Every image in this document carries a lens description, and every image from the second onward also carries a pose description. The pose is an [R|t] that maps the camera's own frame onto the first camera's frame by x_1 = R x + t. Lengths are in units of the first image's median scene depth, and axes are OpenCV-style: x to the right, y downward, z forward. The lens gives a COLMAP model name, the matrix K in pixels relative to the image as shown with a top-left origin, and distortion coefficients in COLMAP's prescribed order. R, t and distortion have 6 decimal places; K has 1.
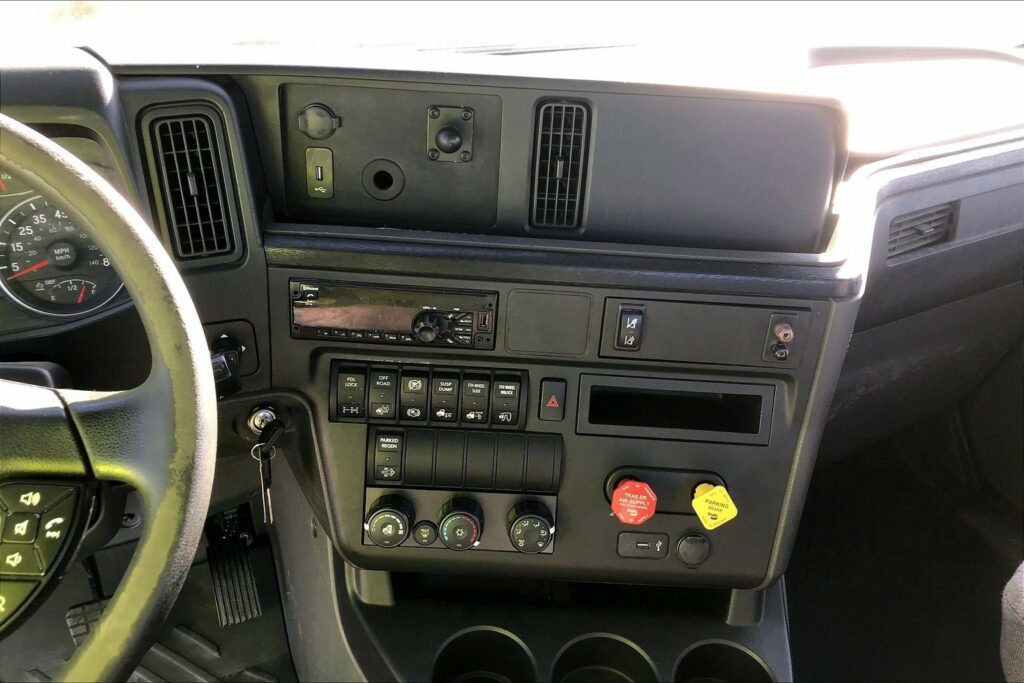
lens RADIAL K [[794.0, 0, 487.4], [0, 794.0, 337.2], [0, 0, 1]] dist [0.054814, -0.106722]
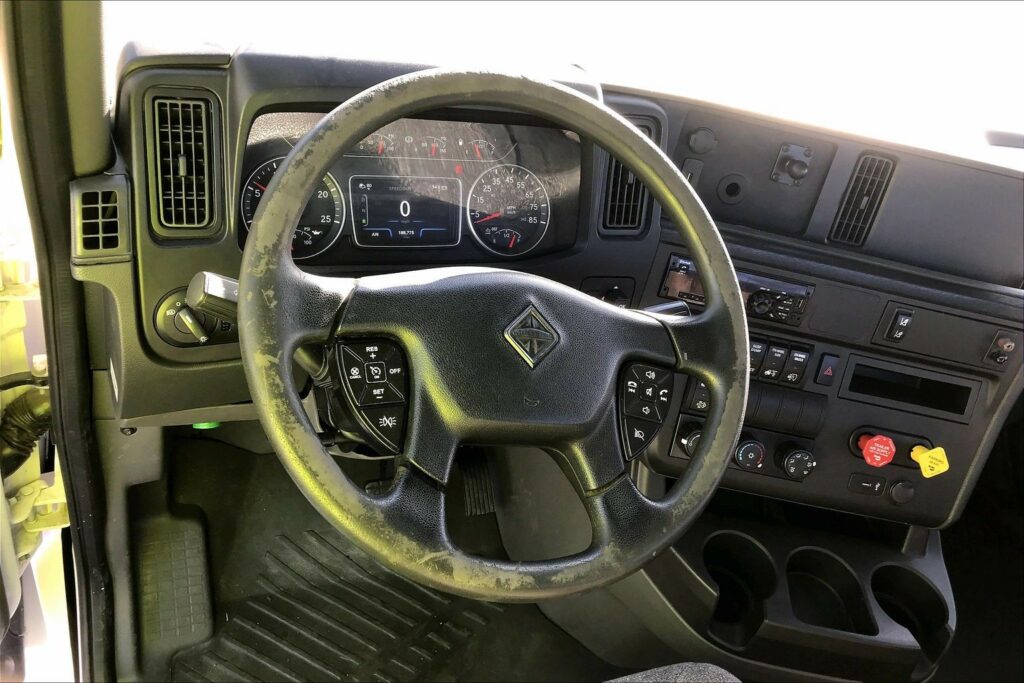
lens RADIAL K [[794.0, 0, 487.4], [0, 794.0, 337.2], [0, 0, 1]] dist [0.054814, -0.106722]
pose [[0.987033, 0.144819, 0.069230, -0.603612], [-0.146067, 0.989185, 0.013299, 0.092365], [-0.066555, -0.023239, 0.997512, -0.328089]]
